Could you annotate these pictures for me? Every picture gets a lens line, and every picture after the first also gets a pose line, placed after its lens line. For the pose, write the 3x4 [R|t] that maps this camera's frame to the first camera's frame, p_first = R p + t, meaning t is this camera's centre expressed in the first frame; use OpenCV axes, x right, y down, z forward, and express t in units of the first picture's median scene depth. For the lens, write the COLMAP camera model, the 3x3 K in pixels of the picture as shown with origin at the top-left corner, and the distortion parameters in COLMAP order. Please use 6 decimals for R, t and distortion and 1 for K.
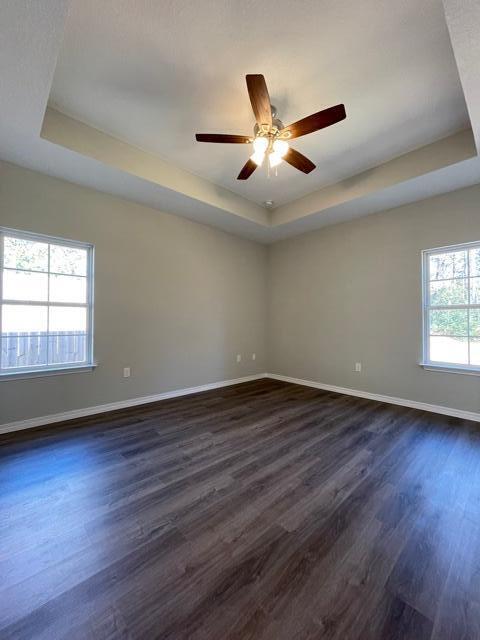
lens RADIAL K [[257.3, 0, 240.8], [0, 257.3, 318.2], [0, 0, 1]] dist [-0.002364, -0.000444]
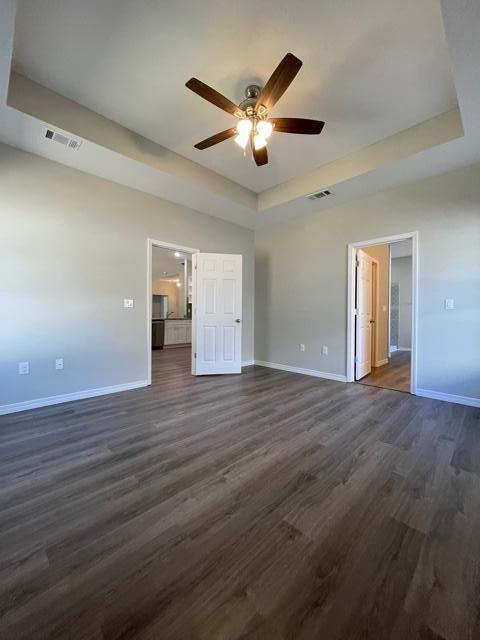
lens RADIAL K [[257.3, 0, 240.8], [0, 257.3, 318.2], [0, 0, 1]] dist [-0.002364, -0.000444]
pose [[-0.999474, -0.011595, -0.030287, 0.150230], [-0.011428, 0.999919, -0.005672, 0.063343], [0.030351, -0.005323, -0.999525, 1.670110]]
